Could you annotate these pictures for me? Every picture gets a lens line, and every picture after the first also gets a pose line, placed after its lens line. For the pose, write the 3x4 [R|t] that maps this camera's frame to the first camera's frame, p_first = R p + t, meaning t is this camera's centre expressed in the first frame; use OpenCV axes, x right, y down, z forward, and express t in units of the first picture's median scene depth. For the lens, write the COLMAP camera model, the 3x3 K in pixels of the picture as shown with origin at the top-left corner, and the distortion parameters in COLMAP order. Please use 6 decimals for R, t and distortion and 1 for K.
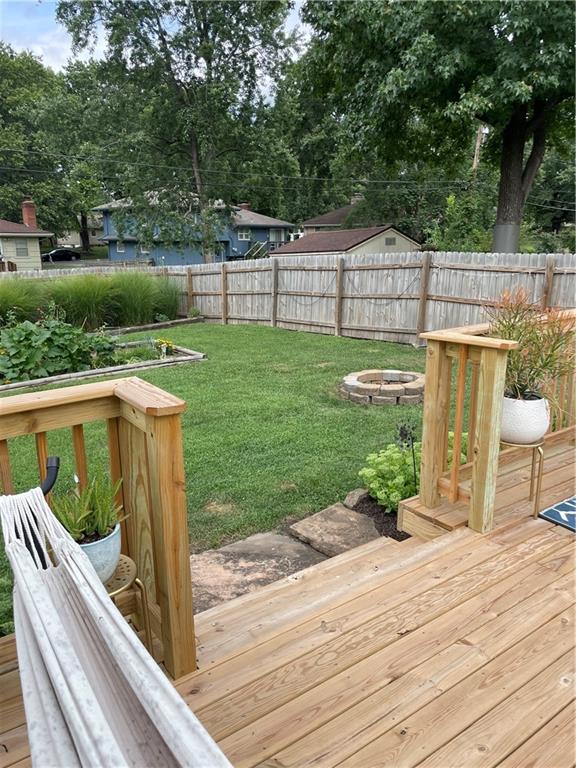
lens RADIAL K [[551.9, 0, 288.0], [0, 551.9, 384.0], [0, 0, 1]] dist [0.096222, -0.102894]
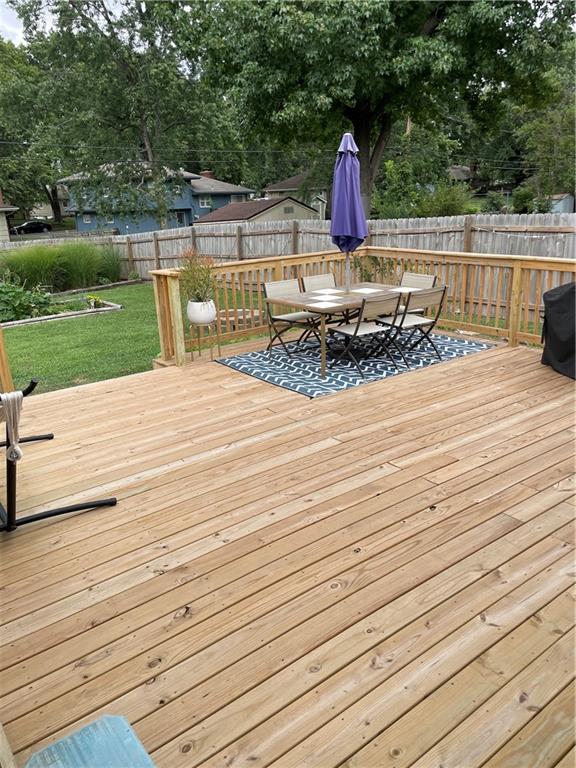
lens RADIAL K [[551.9, 0, 288.0], [0, 551.9, 384.0], [0, 0, 1]] dist [0.096222, -0.102894]
pose [[0.999161, -0.037874, 0.015600, 0.123467], [0.036854, 0.997449, 0.061141, 0.037701], [-0.017876, -0.060514, 0.998007, -0.185775]]
